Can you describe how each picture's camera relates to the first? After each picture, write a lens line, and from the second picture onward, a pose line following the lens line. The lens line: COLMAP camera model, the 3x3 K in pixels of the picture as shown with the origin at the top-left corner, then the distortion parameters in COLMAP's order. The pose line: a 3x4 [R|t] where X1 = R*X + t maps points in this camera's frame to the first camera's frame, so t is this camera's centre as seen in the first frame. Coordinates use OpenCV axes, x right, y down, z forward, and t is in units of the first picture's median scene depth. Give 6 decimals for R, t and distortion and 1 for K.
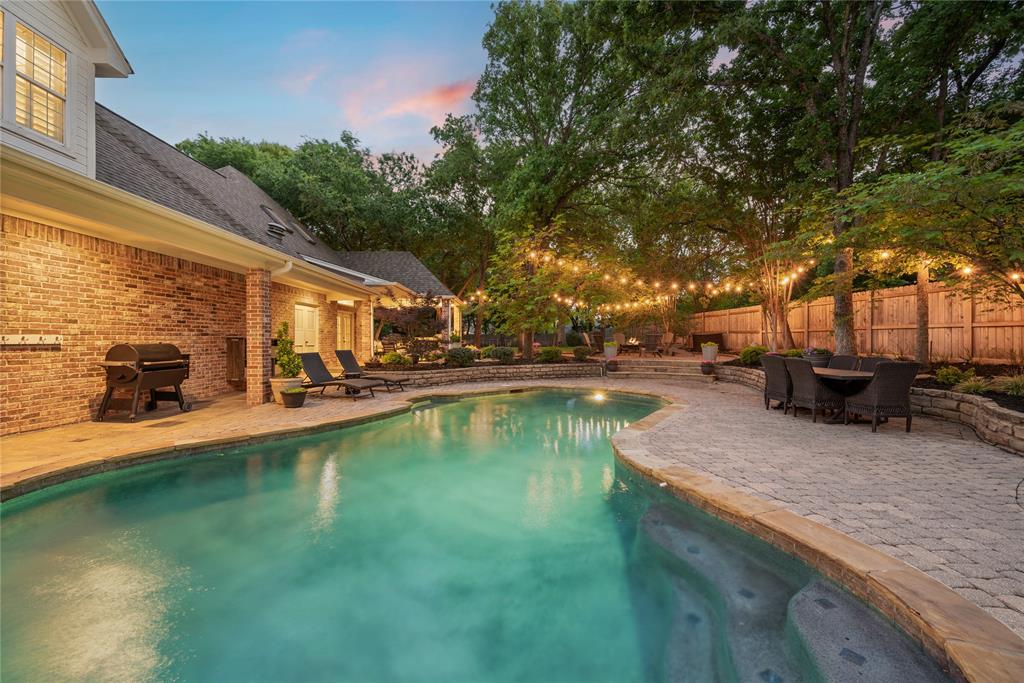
lens RADIAL K [[404.6, 0, 512.0], [0, 404.6, 341.5], [0, 0, 1]] dist [0.000305, 0.000097]
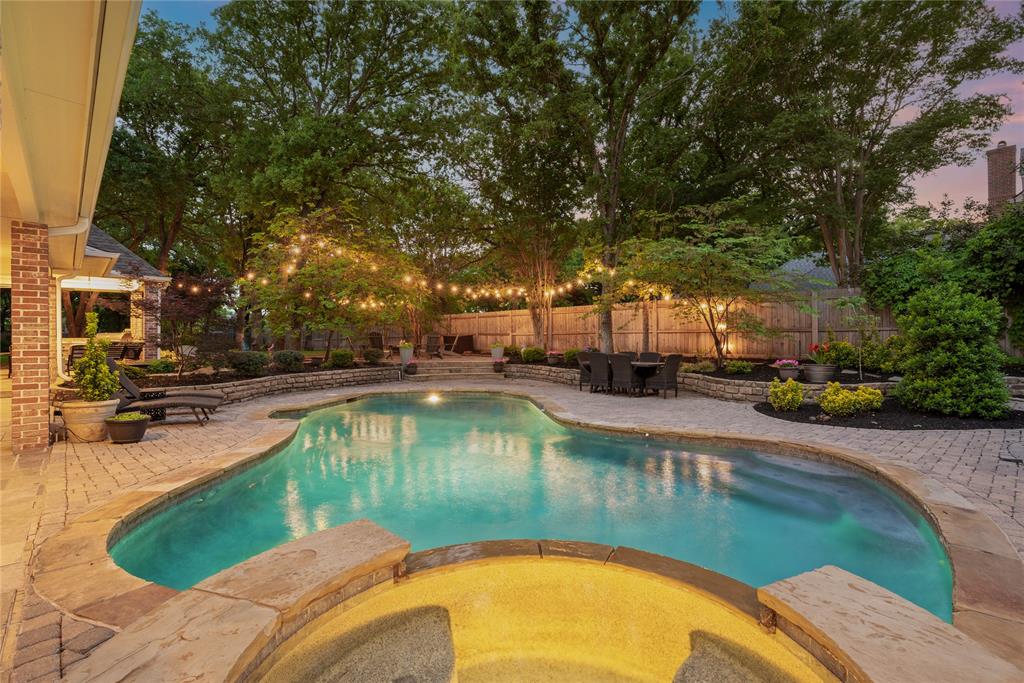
lens RADIAL K [[484.8, 0, 512.0], [0, 484.8, 341.5], [0, 0, 1]] dist [-0.000115, -0.000033]
pose [[0.744625, -0.000793, 0.667483, -0.550456], [0.004006, 0.999987, -0.003281, 0.001216], [-0.667471, 0.005116, 0.744618, -0.016207]]
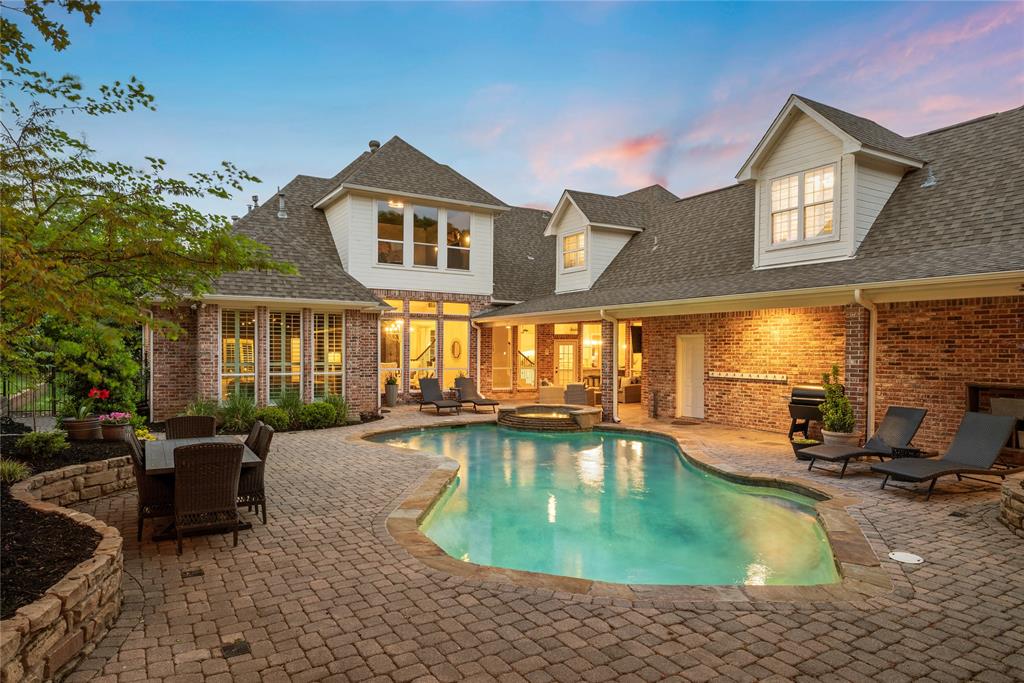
lens RADIAL K [[625.3, 0, 512.0], [0, 625.3, 341.5], [0, 0, 1]] dist [-0.000038, 0.000007]
pose [[-0.858880, -0.009985, -0.512079, 0.680892], [-0.006960, 0.999945, -0.007824, -0.079815], [0.512129, -0.003155, -0.858903, 1.720417]]
